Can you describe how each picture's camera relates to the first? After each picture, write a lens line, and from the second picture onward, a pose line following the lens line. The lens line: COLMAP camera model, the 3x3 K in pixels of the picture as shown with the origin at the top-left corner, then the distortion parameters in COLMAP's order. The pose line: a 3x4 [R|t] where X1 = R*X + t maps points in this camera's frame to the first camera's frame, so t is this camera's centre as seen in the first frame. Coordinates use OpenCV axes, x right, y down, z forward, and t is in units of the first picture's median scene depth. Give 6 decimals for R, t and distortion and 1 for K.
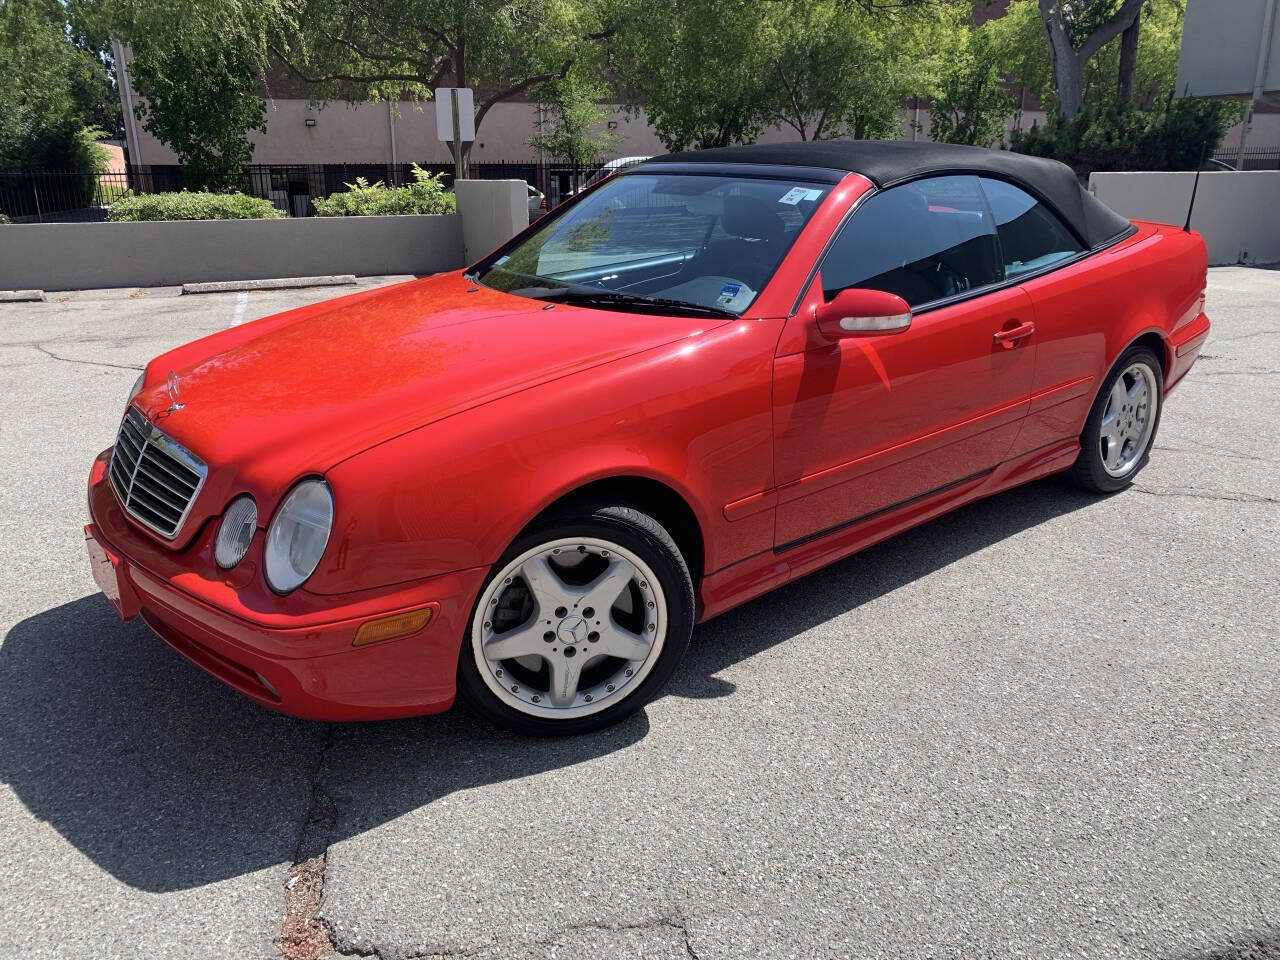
lens RADIAL K [[968.7, 0, 637.7], [0, 968.7, 469.9], [0, 0, 1]] dist [0.042544, -0.052830]
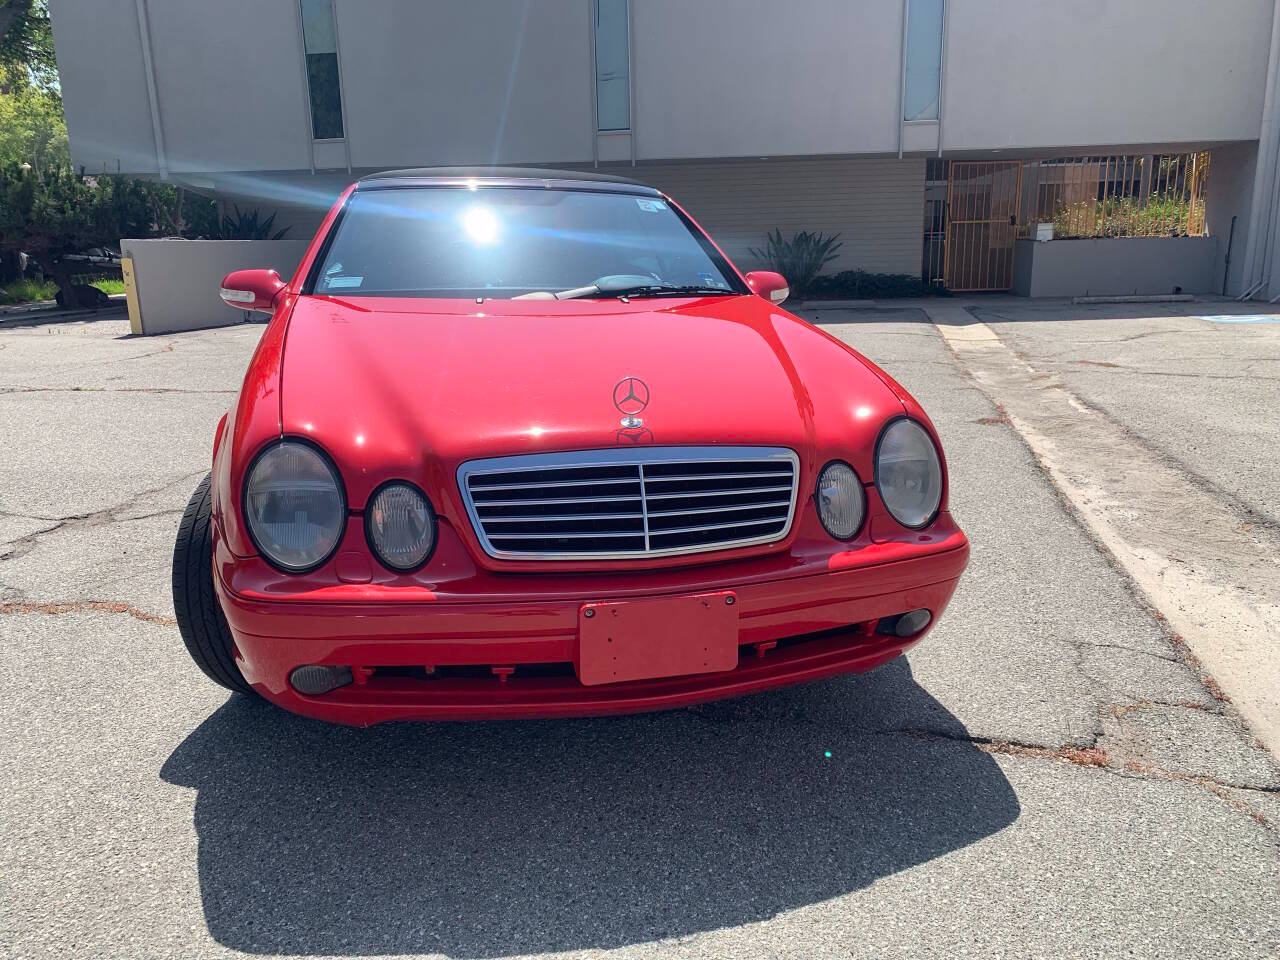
lens RADIAL K [[979.1, 0, 640.0], [0, 979.1, 480.0], [0, 0, 1]] dist [0.008794, 0.003217]
pose [[0.433331, -0.211175, 0.876145, -0.228709], [0.276581, 0.956409, 0.093727, -0.017557], [-0.857746, 0.201710, 0.472848, 0.118515]]
